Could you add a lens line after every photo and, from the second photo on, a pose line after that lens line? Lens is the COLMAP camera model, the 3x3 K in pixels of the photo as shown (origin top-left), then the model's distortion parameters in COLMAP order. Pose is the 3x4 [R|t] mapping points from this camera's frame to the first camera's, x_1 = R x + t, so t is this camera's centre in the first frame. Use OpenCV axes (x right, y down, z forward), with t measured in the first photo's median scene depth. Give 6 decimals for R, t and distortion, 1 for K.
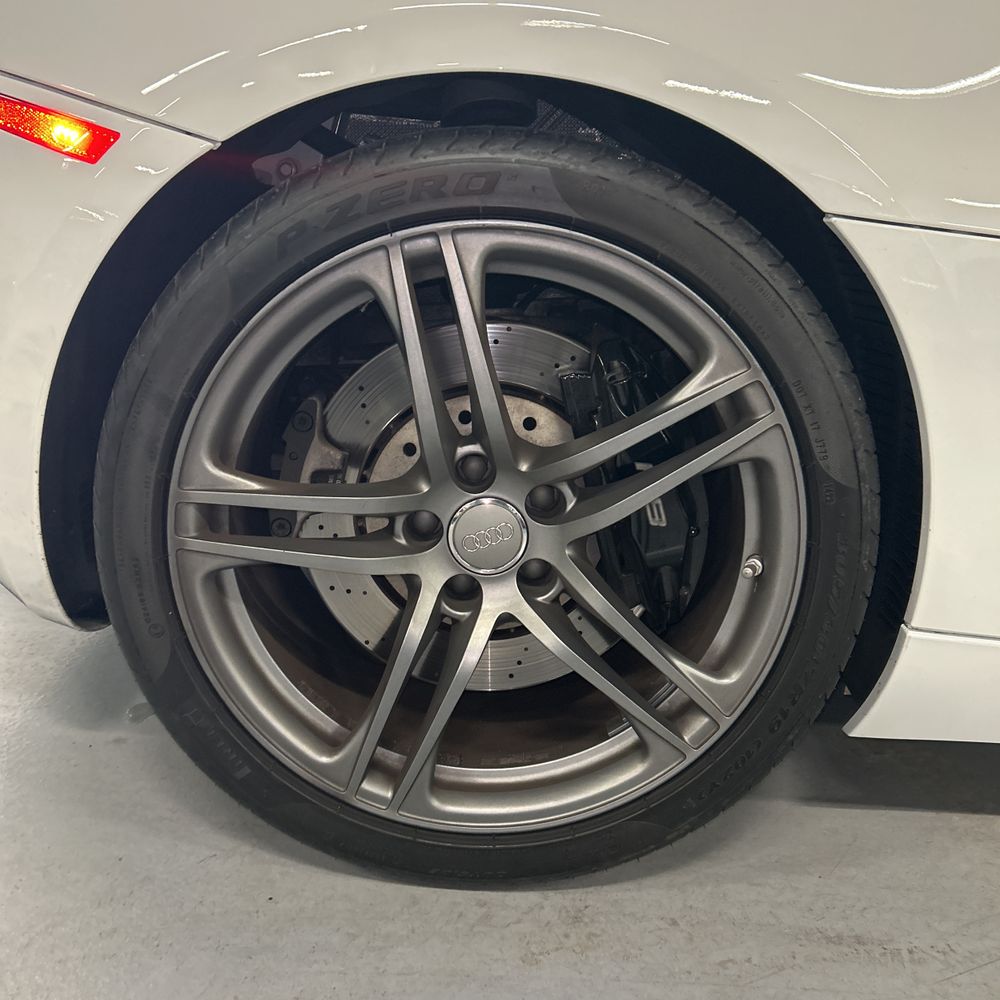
lens RADIAL K [[1030.4, 0, 500.0], [0, 1030.4, 500.0], [0, 0, 1]] dist [0.051278, -0.038536]
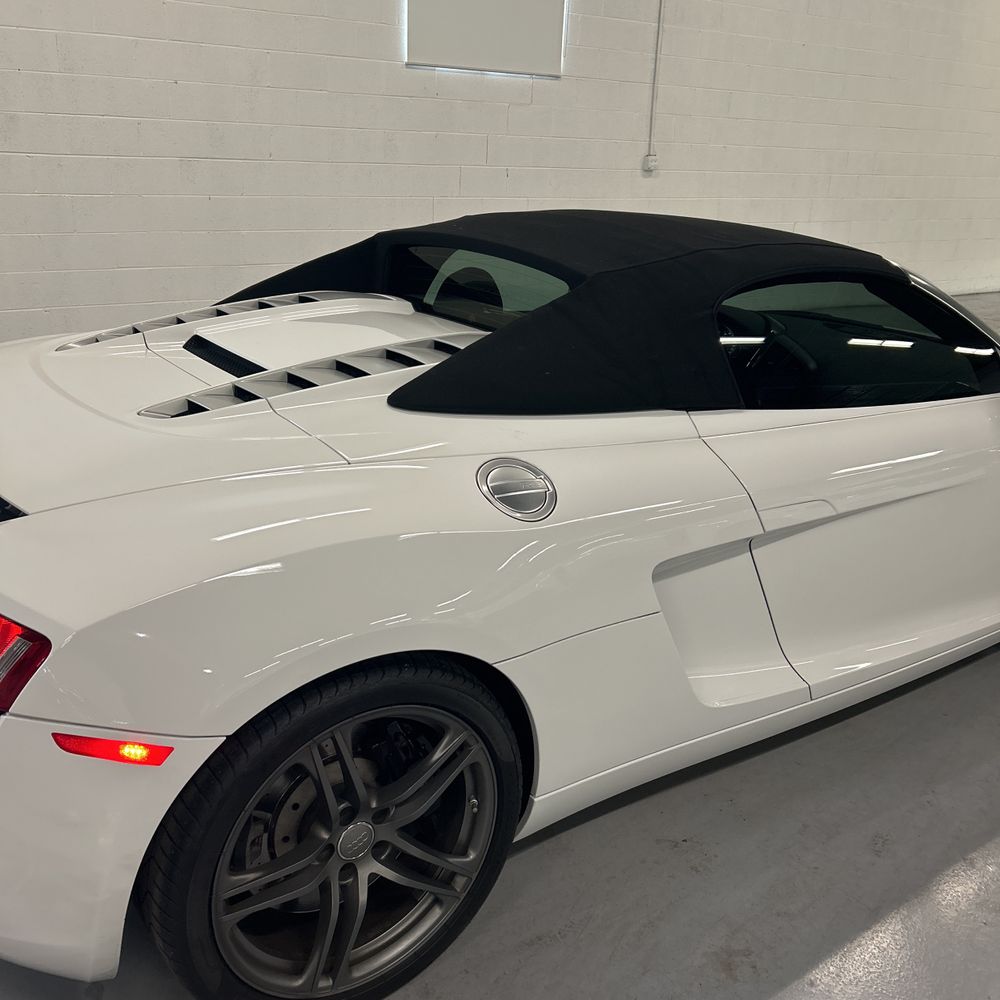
lens RADIAL K [[1034.9, 0, 503.6], [0, 1034.9, 504.6], [0, 0, 1]] dist [0.047984, -0.039395]
pose [[0.823420, -0.237526, 0.515326, -0.656663], [0.168353, 0.969544, 0.177882, -0.901453], [-0.541883, -0.059715, 0.838330, -0.772564]]
